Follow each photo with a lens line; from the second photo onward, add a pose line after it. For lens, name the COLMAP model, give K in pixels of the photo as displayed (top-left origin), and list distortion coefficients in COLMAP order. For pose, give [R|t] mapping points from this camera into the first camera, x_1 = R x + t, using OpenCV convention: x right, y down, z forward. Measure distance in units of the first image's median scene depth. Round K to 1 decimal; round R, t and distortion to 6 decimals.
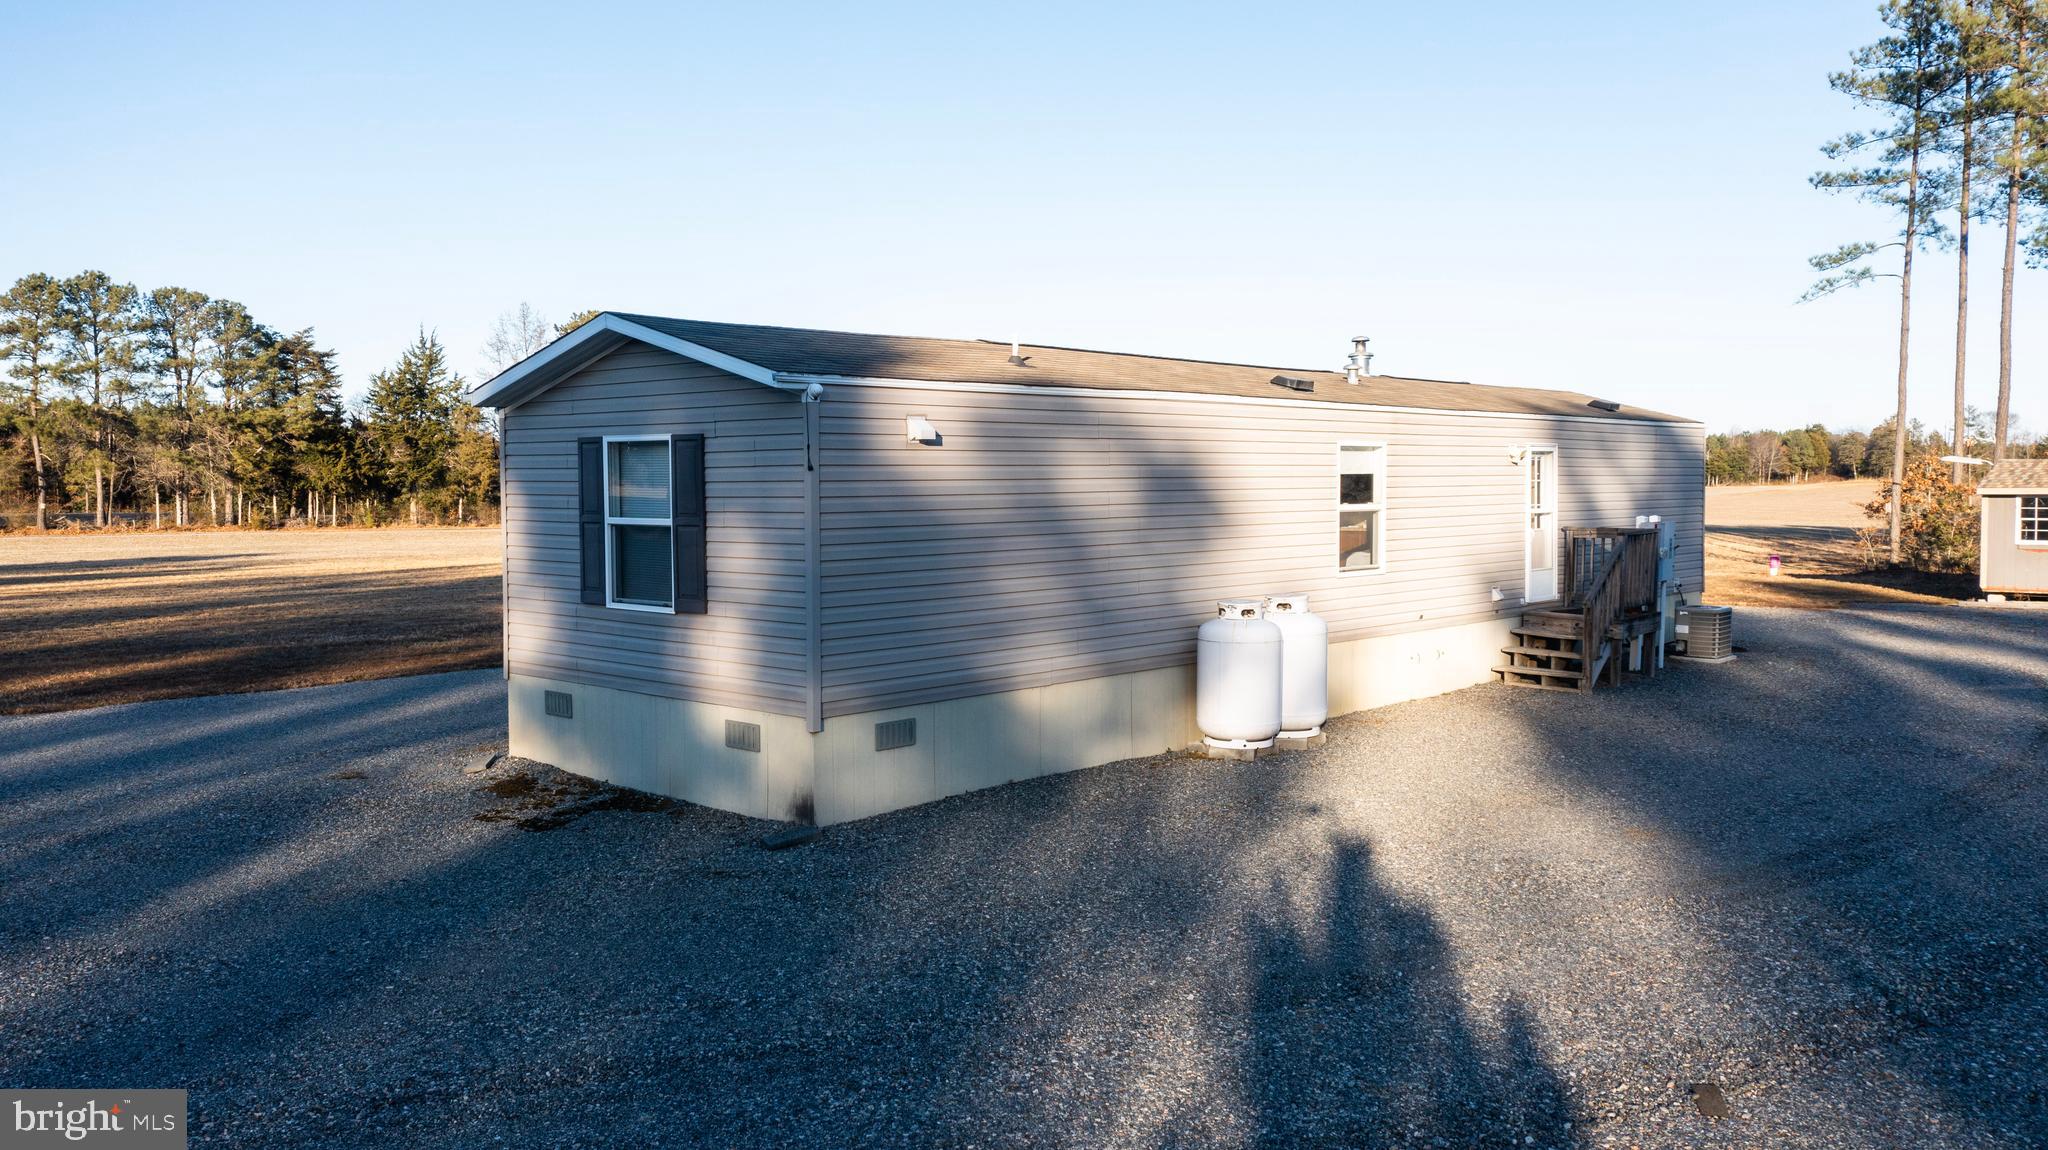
lens RADIAL K [[1653.3, 0, 1024.0], [0, 1653.3, 575.0], [0, 0, 1]] dist [0.001036, -0.001403]
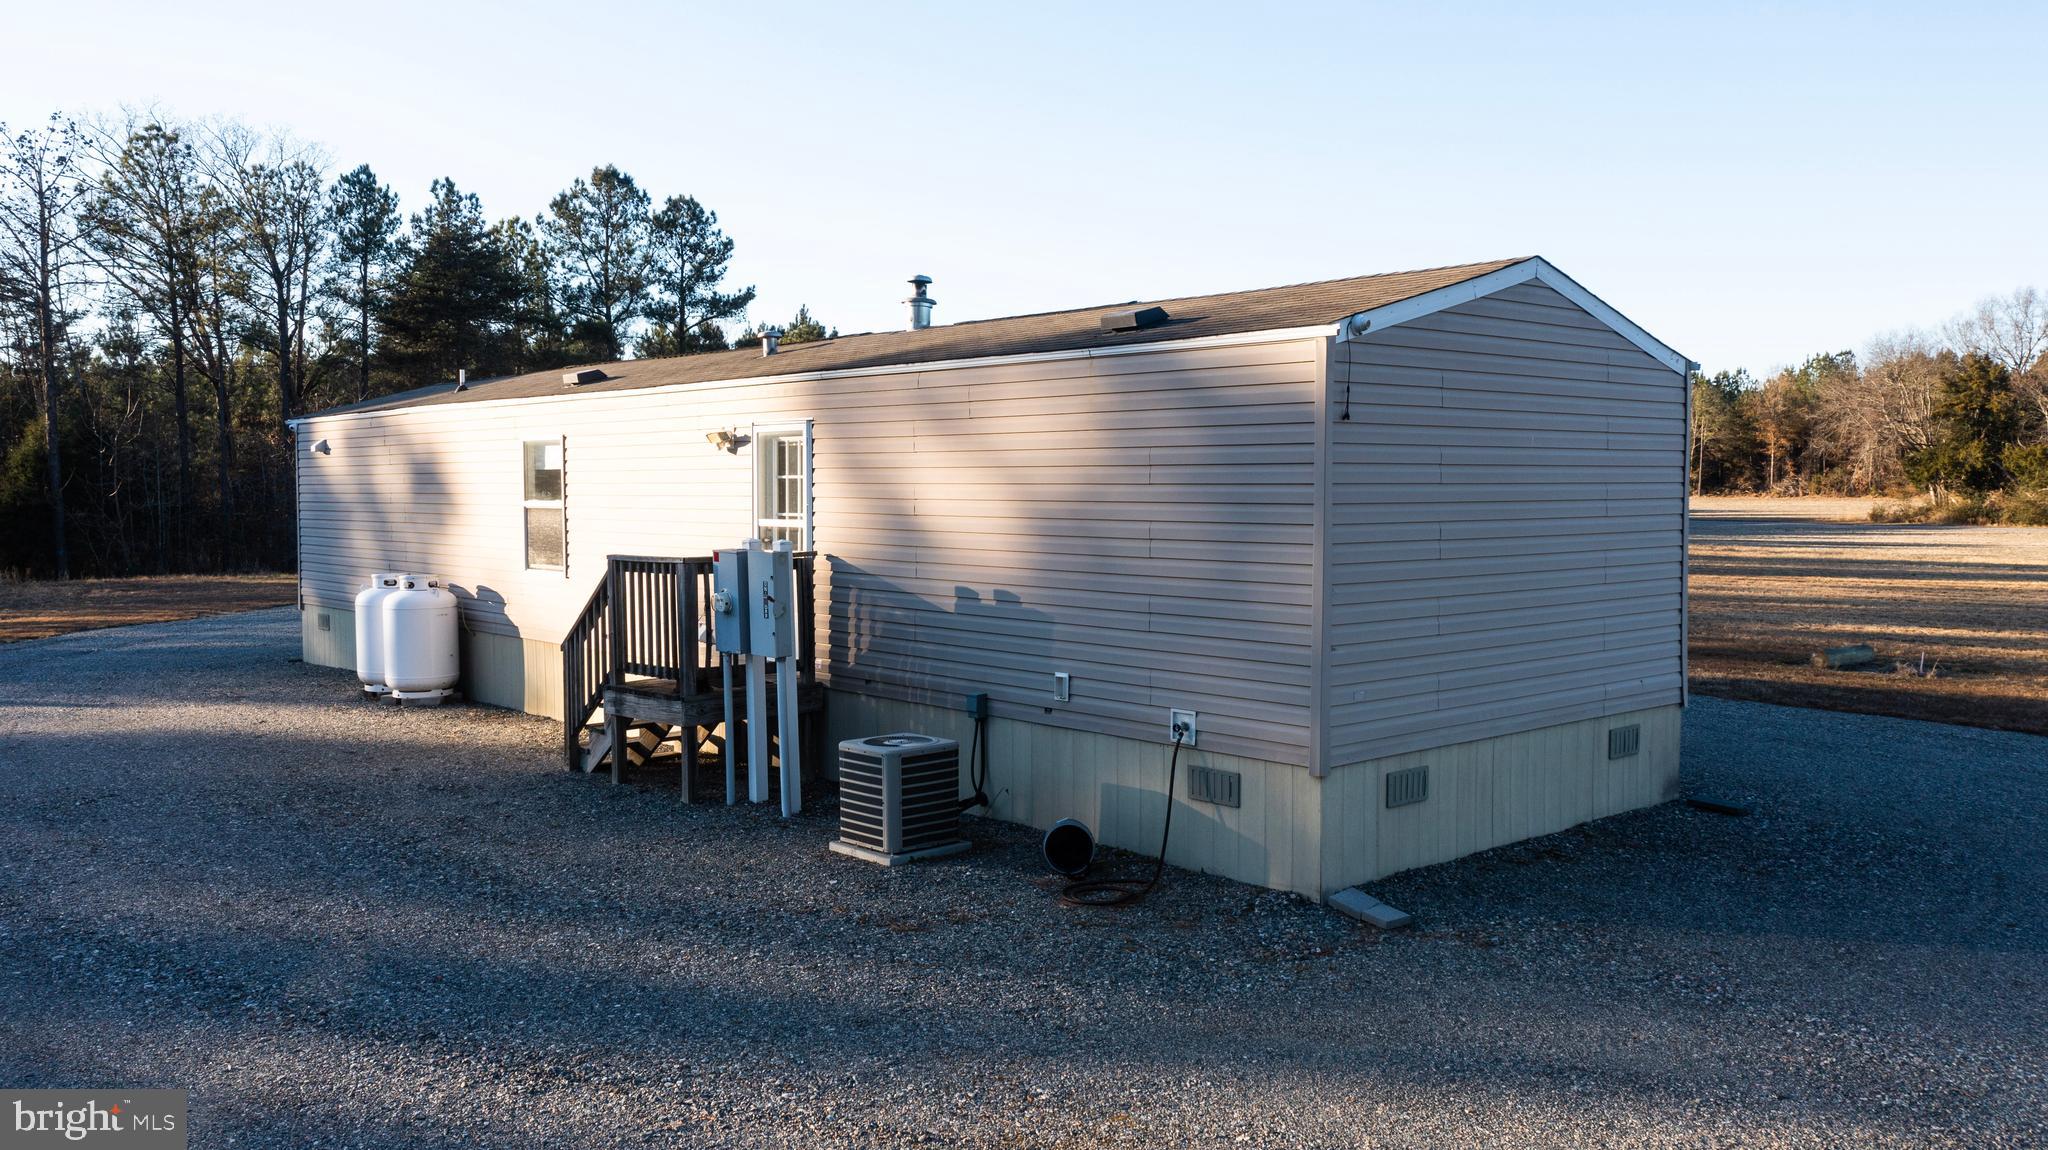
lens RADIAL K [[1653.3, 0, 1024.0], [0, 1653.3, 575.0], [0, 0, 1]] dist [0.001036, -0.001403]
pose [[-0.107131, 0.059395, -0.992469, 0.930481], [-0.058125, 0.996133, 0.065889, -0.065243], [0.992544, 0.064746, -0.103264, 1.134398]]
